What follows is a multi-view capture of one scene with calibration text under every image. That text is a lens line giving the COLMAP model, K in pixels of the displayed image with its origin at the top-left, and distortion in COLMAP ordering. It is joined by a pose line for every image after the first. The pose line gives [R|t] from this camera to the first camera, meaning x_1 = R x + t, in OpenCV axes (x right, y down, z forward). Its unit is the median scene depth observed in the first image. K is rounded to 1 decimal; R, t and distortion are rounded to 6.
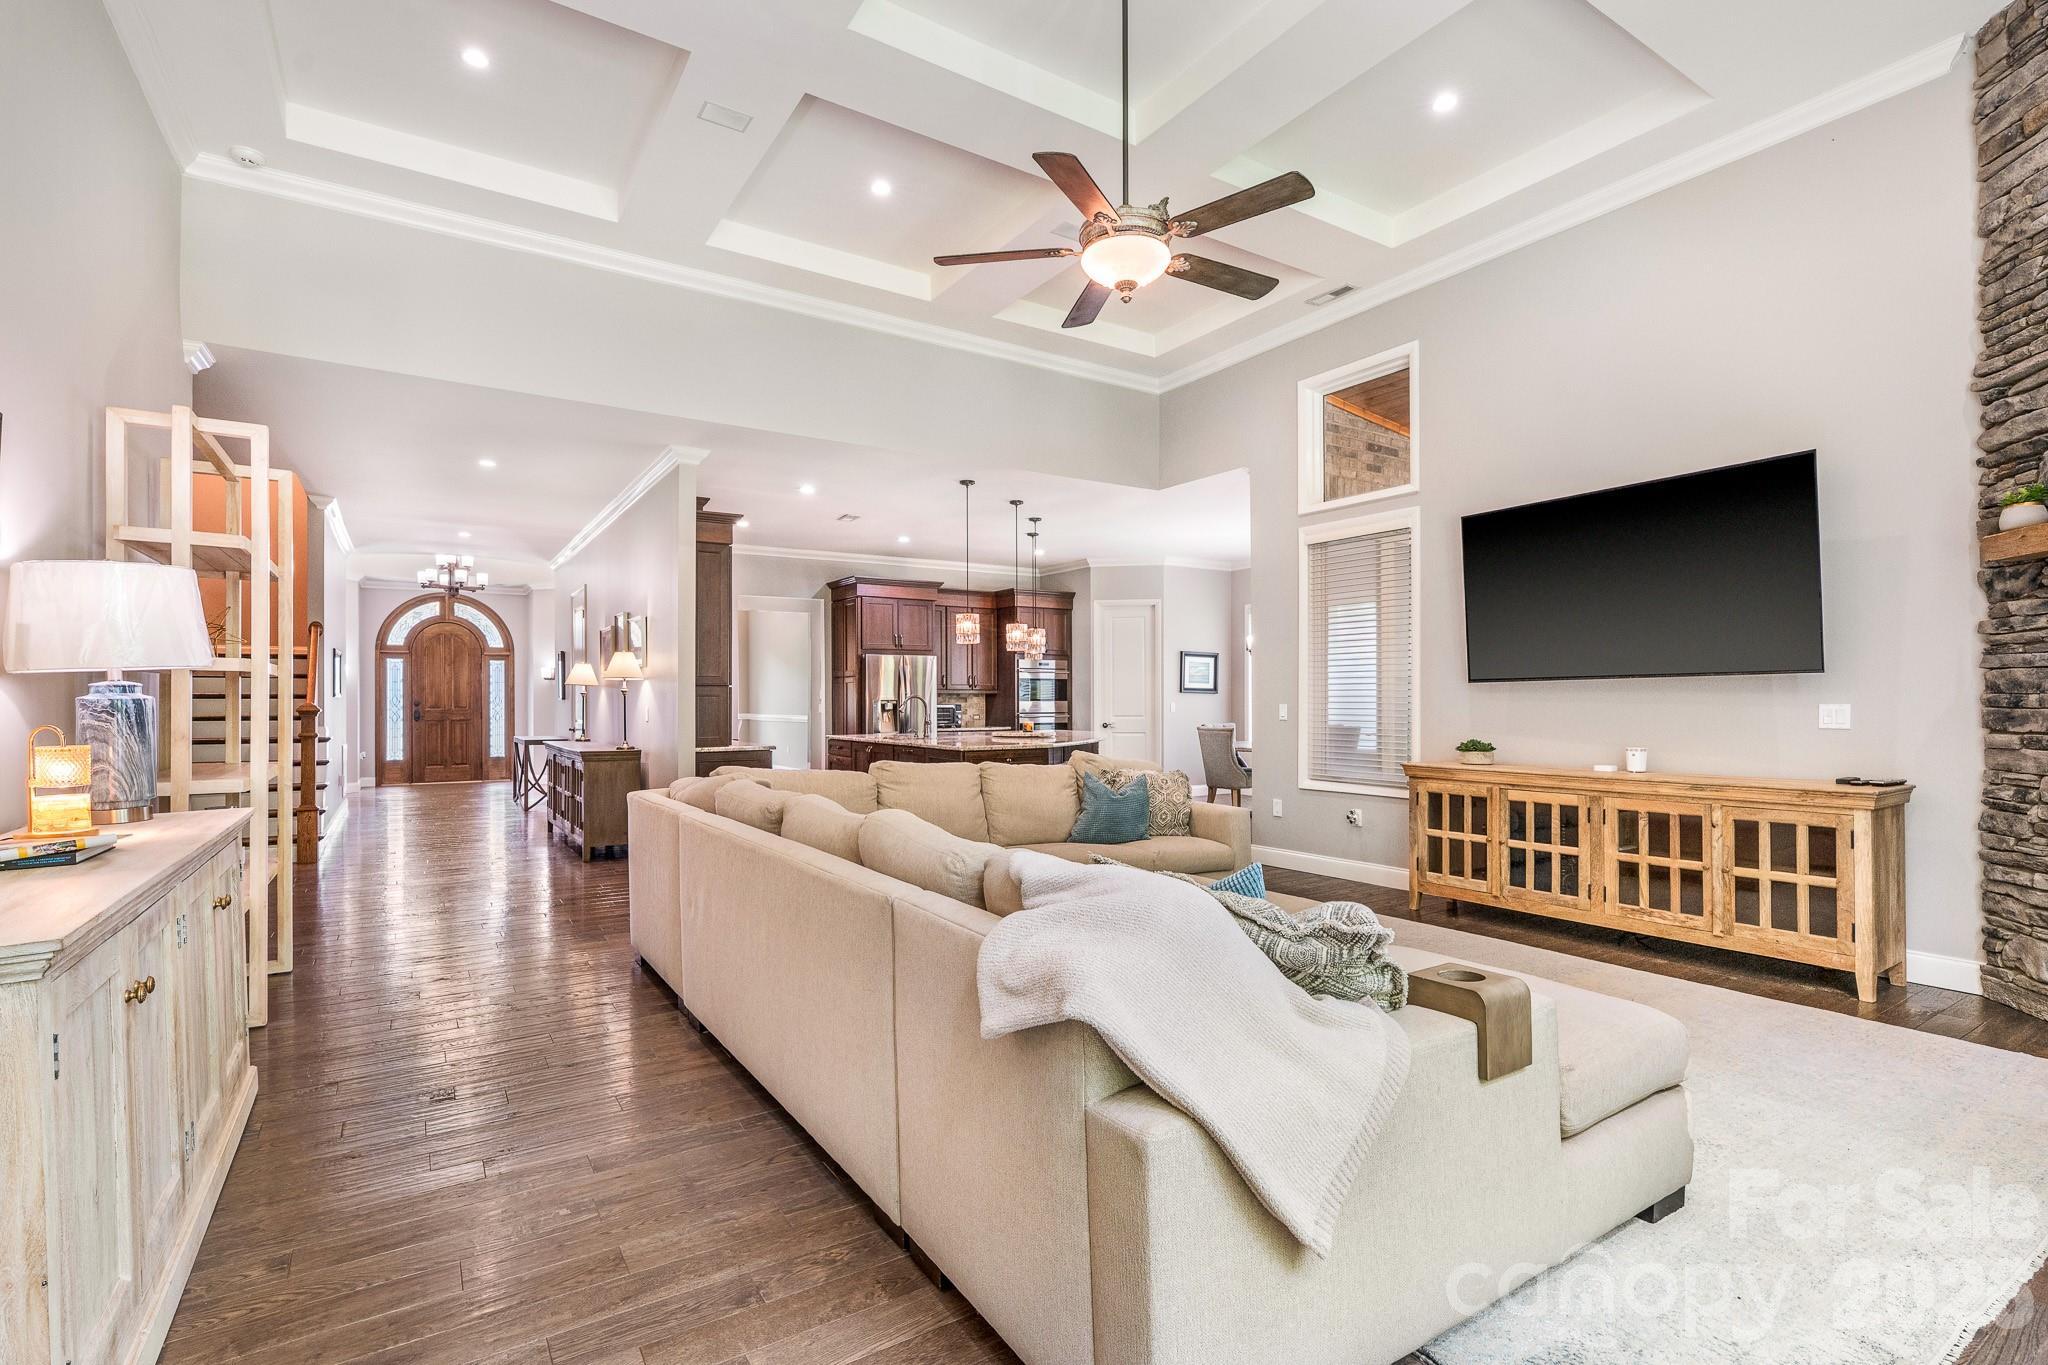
lens RADIAL K [[989.7, 0, 1039.6], [0, 989.7, 700.9], [0, 0, 1]] dist [-0.001773, -0.000077]
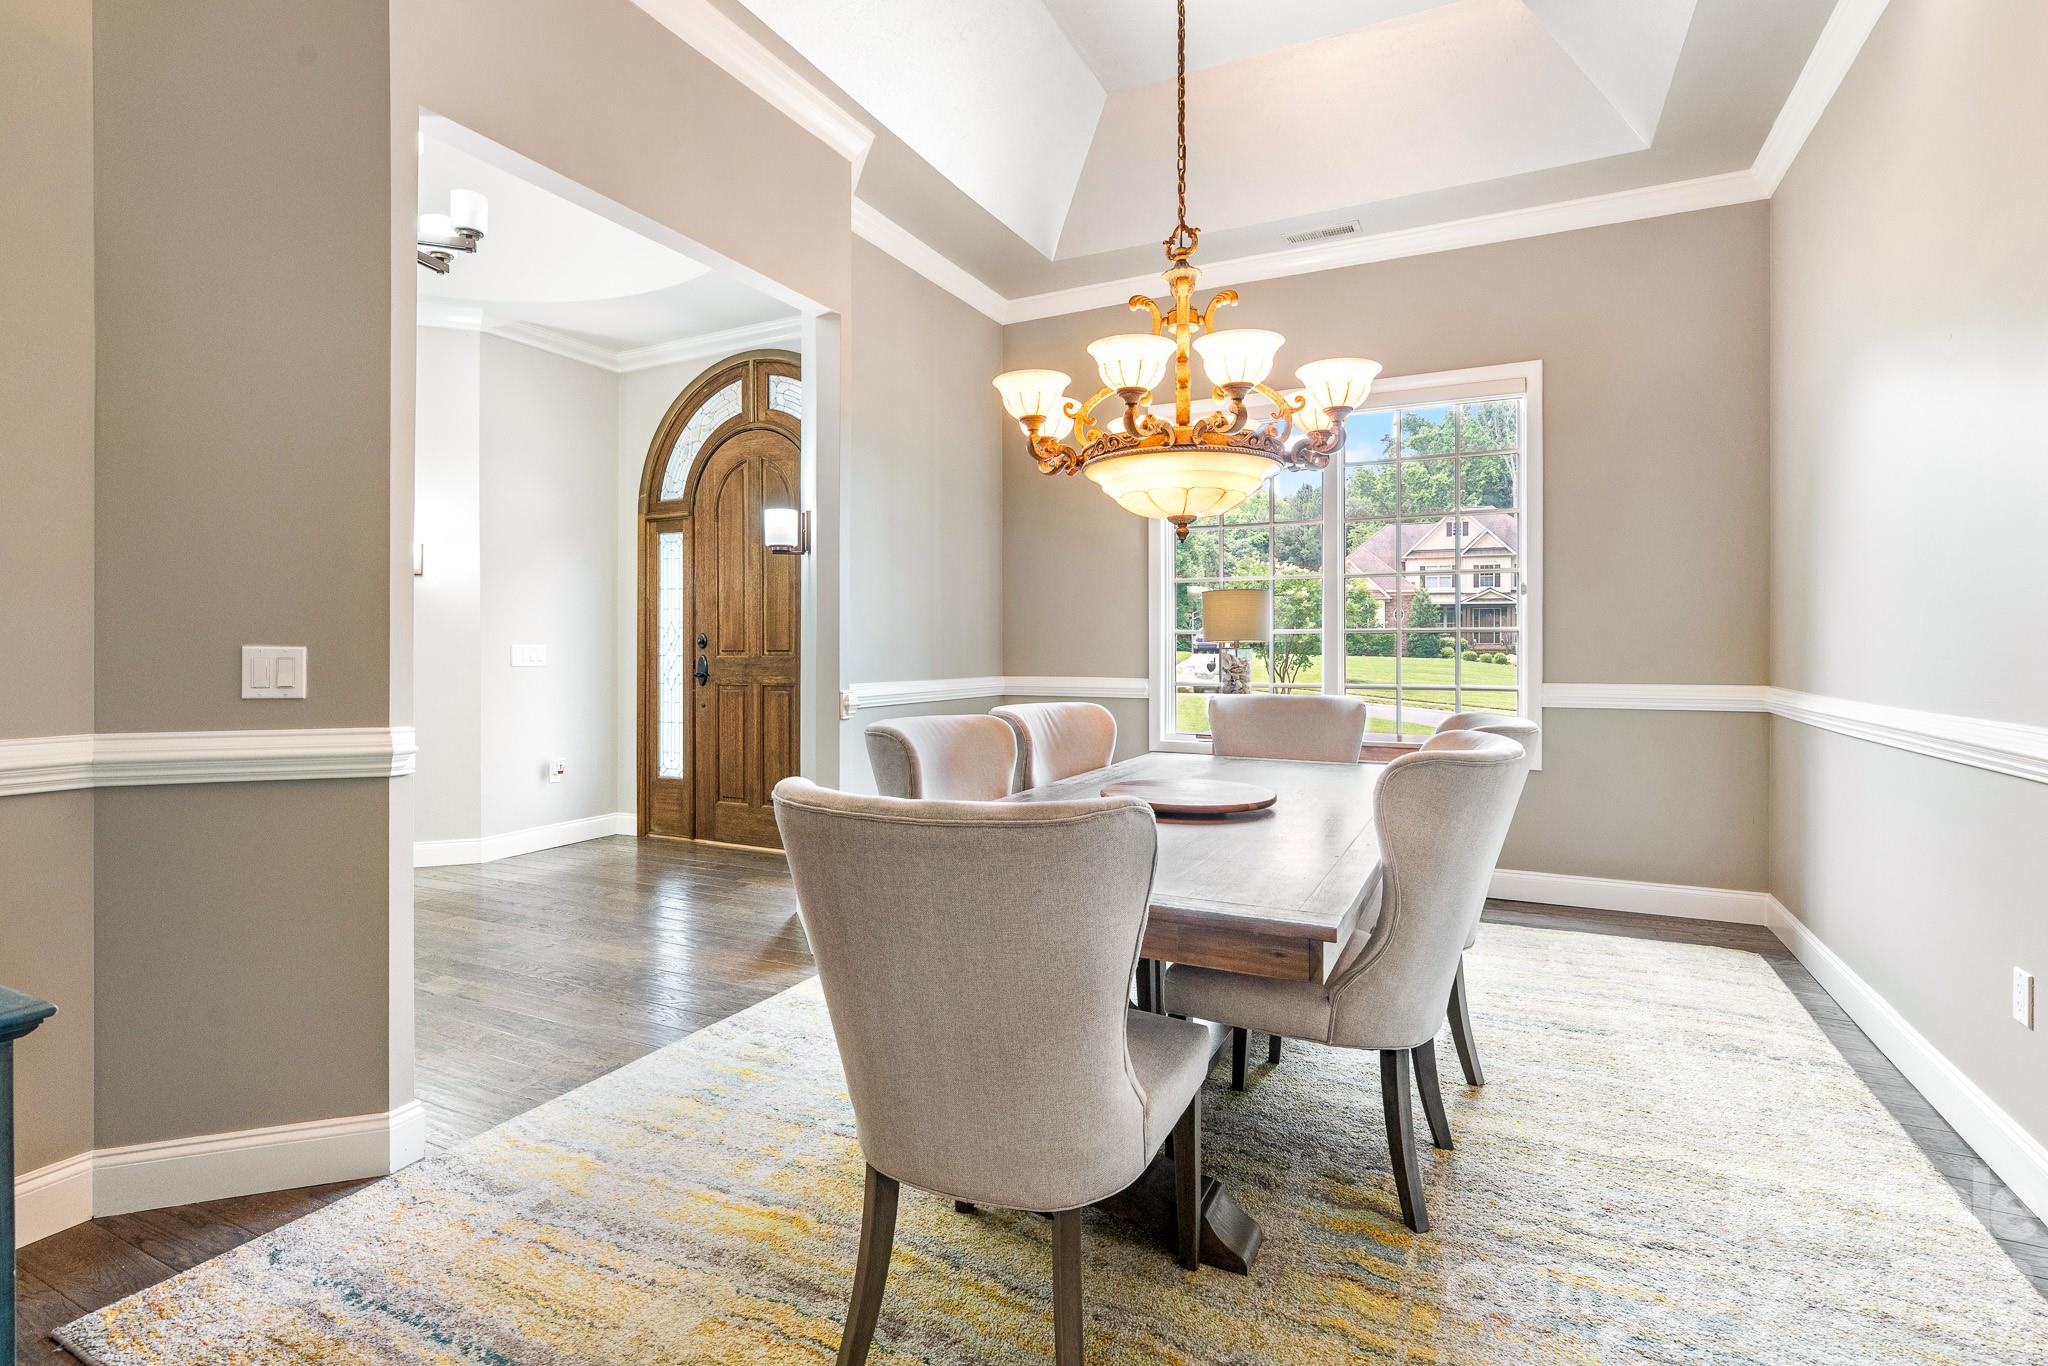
lens RADIAL K [[966.0, 0, 1025.6], [0, 966.0, 646.6], [0, 0, 1]] dist [0.021486, 0.000221]
pose [[0.506982, 0.001378, -0.861956, -0.635322], [-0.001778, 0.999998, 0.000553, 0.010922], [0.861955, 0.001252, 0.506984, 2.532042]]
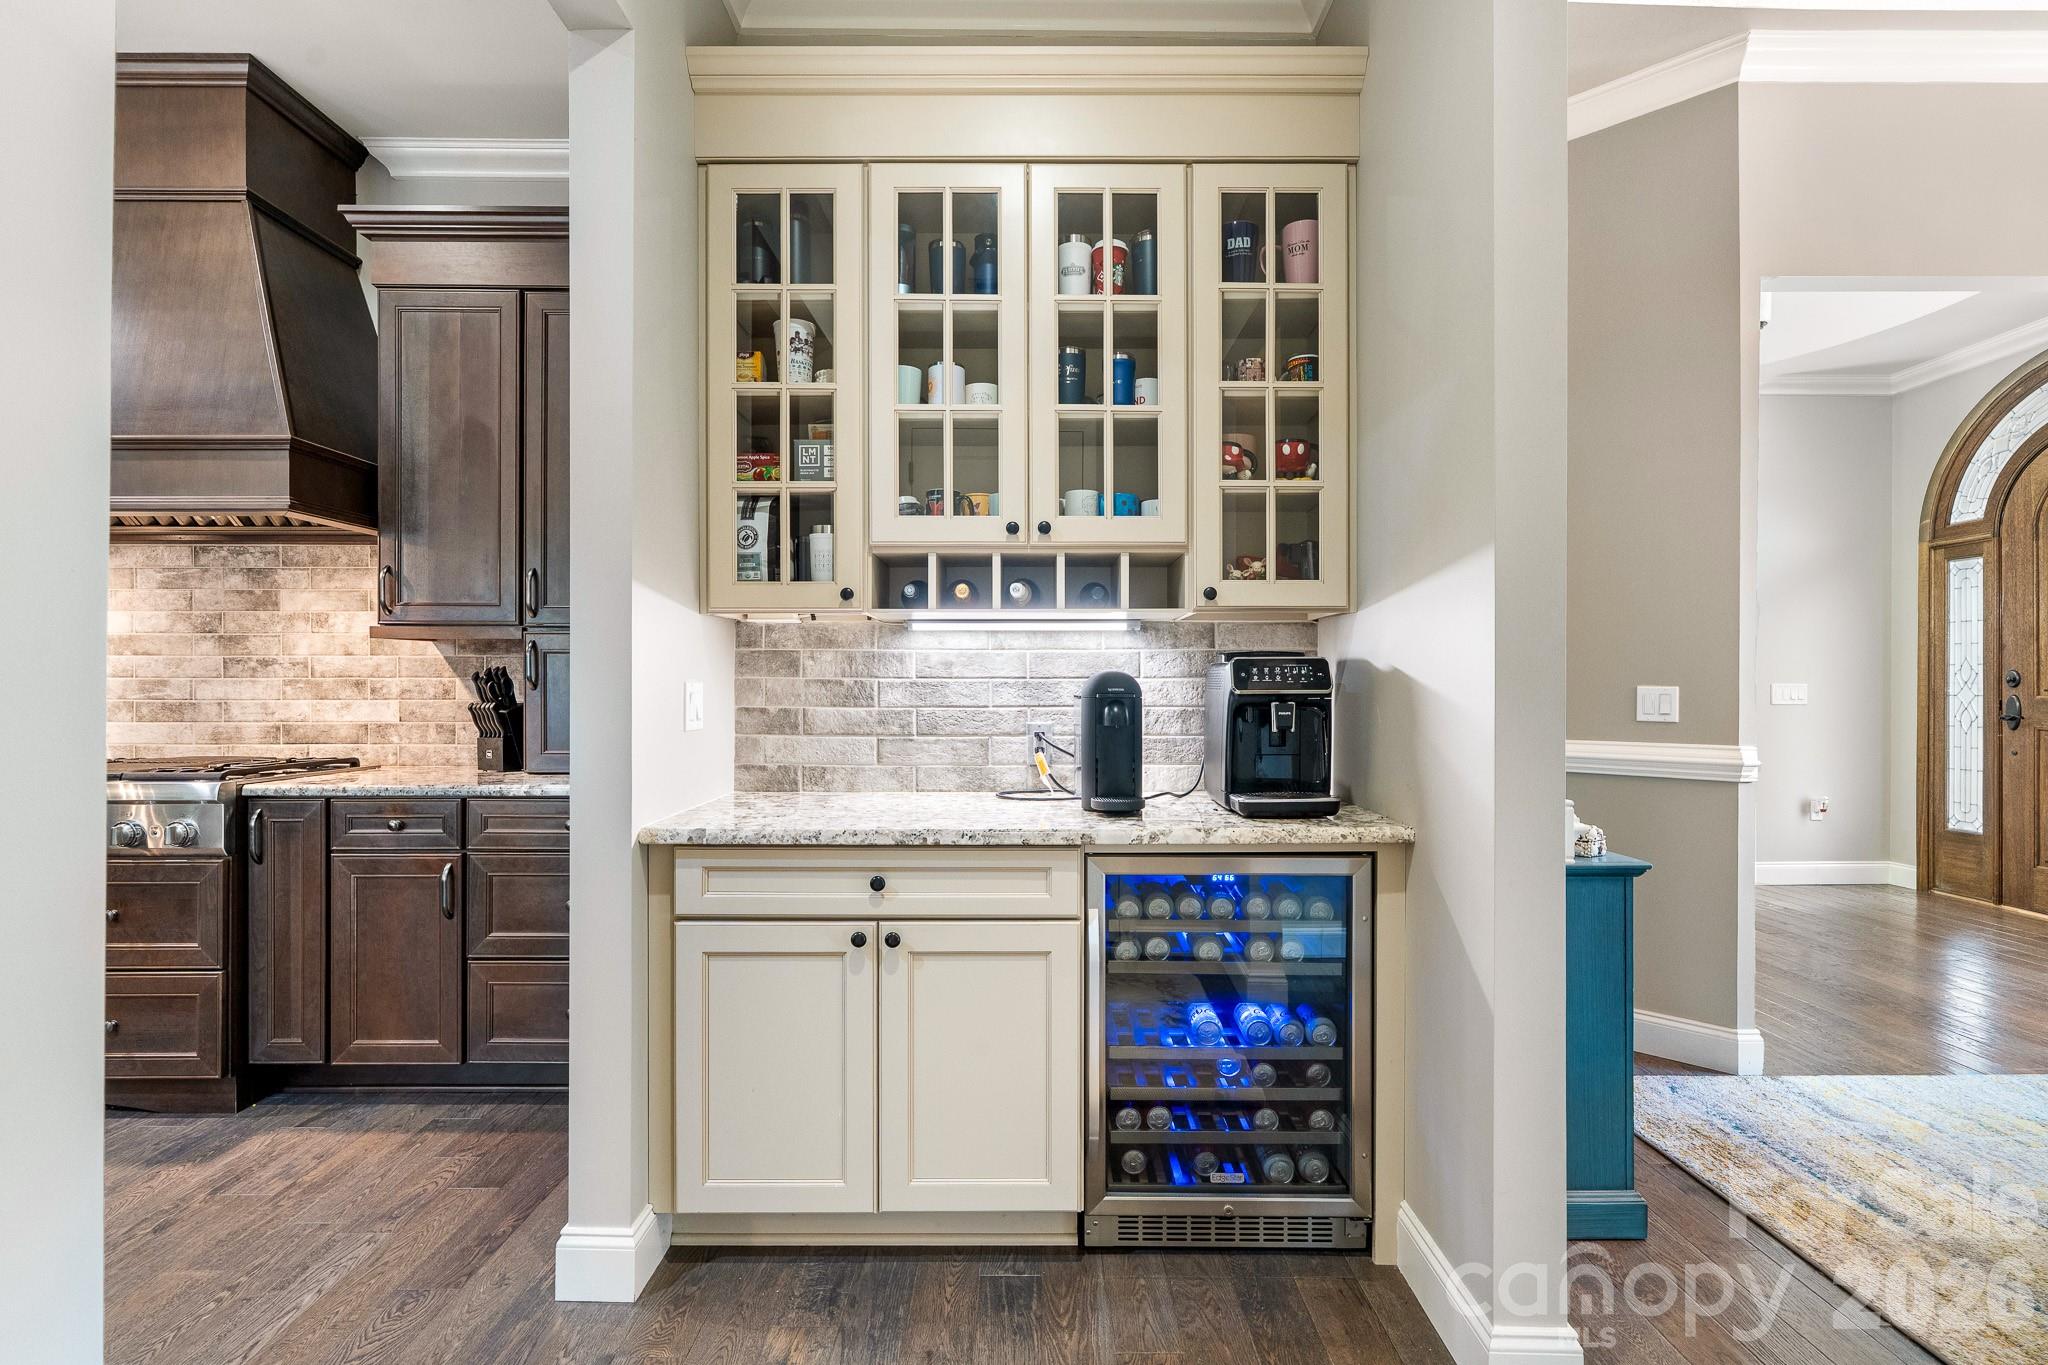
lens RADIAL K [[960.6, 0, 1024.0], [0, 960.6, 682.5], [0, 0, 1]] dist [-0.011079, 0.000619]
pose [[-0.545835, 0.000441, -0.837893, -0.452218], [-0.000763, 0.999999, 0.001023, 0.009140], [0.837892, 0.001198, -0.545834, 2.467577]]
